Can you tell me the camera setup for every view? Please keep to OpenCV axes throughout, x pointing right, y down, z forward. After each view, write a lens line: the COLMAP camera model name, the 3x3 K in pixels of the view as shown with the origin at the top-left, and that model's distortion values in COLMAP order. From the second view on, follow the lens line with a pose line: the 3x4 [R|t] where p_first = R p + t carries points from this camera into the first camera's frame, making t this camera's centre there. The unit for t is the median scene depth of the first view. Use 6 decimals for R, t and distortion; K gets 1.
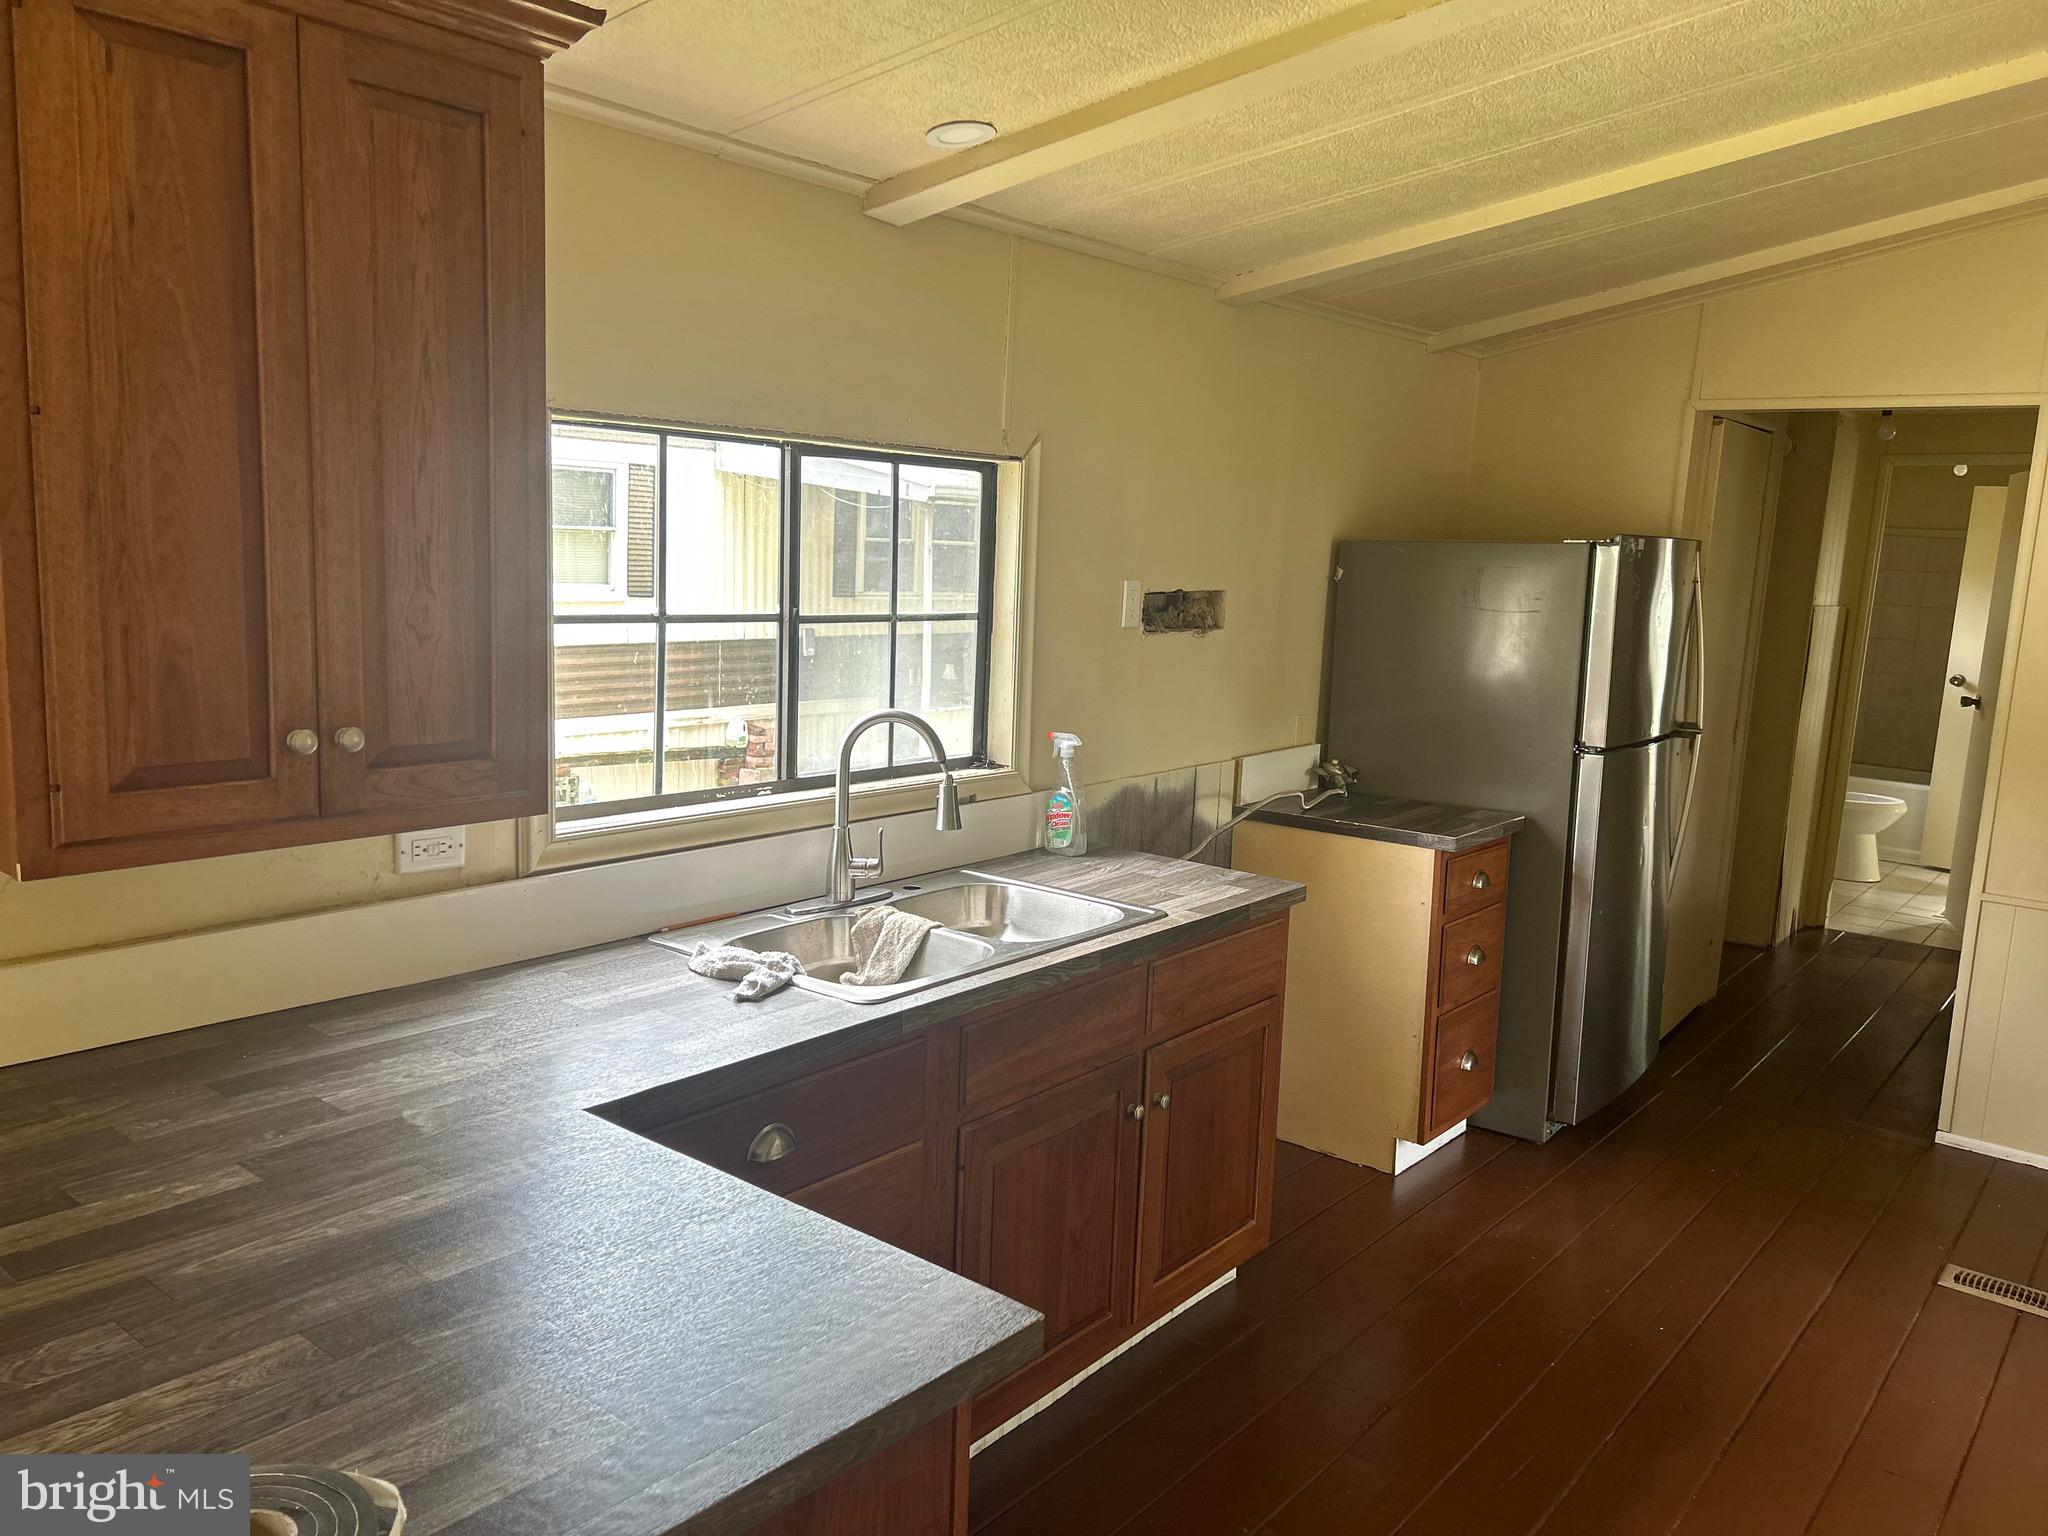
lens RADIAL K [[1512.8, 0, 1014.4], [0, 1512.8, 769.6], [0, 0, 1]] dist [0.041605, -0.055827]
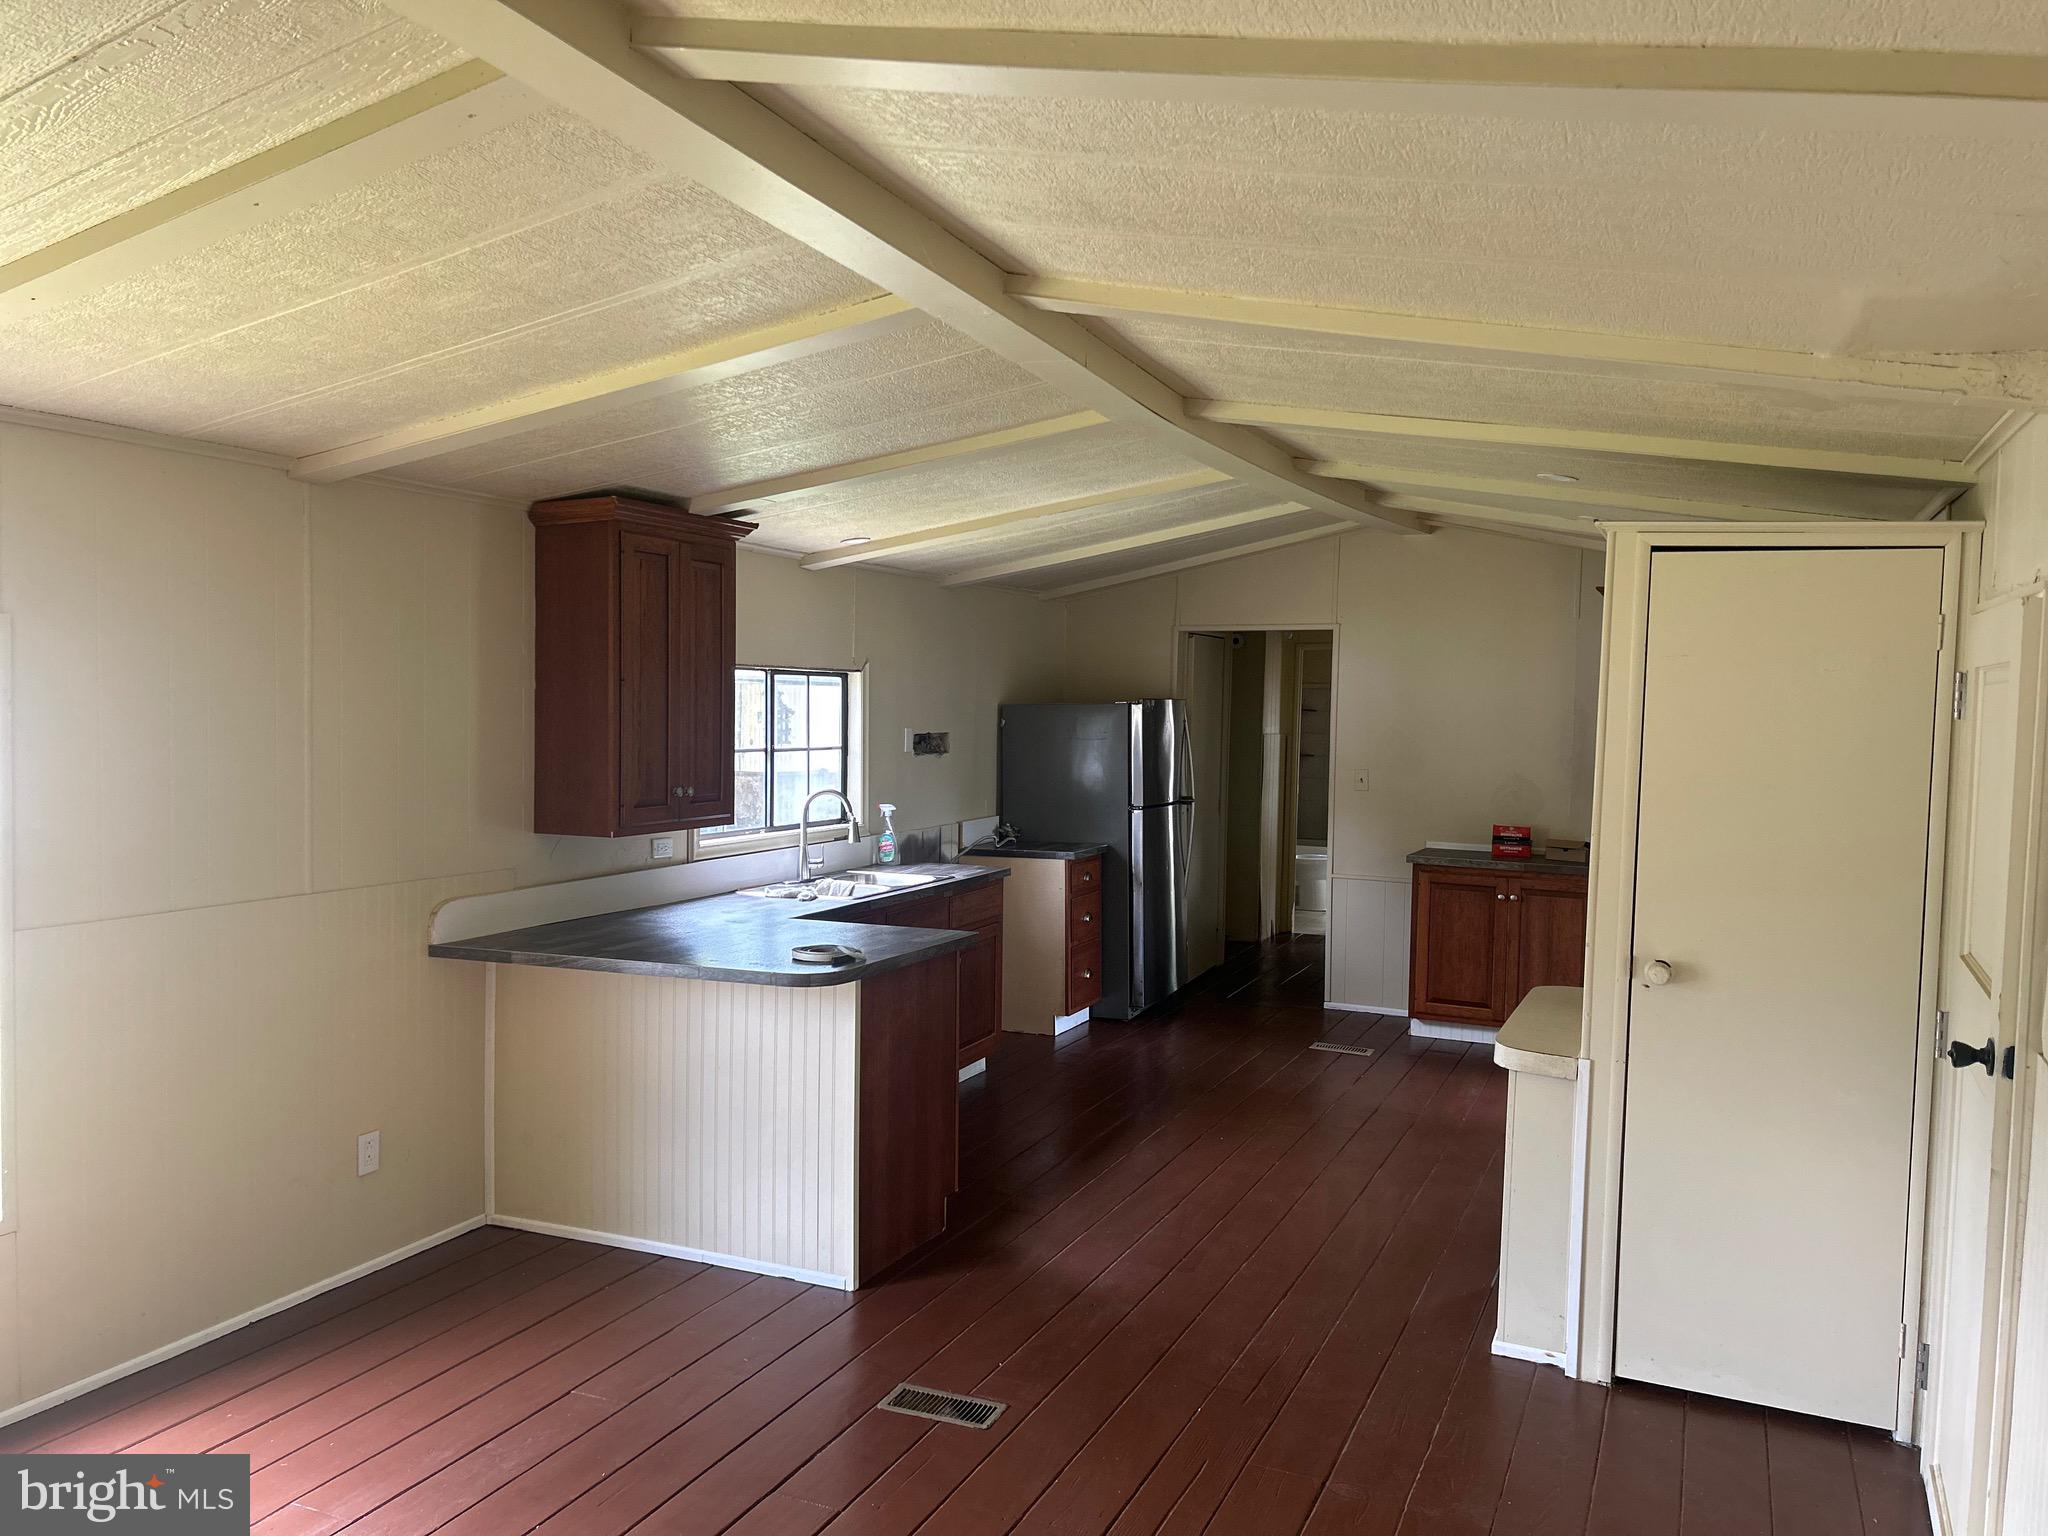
lens RADIAL K [[1512.8, 0, 1043.4], [0, 1512.8, 762.0], [0, 0, 1]] dist [0.041605, -0.055827]
pose [[0.960115, -0.037968, 0.277016, -0.285182], [0.067448, 0.992930, -0.097677, 0.115702], [-0.271349, 0.112465, 0.955888, -0.872586]]
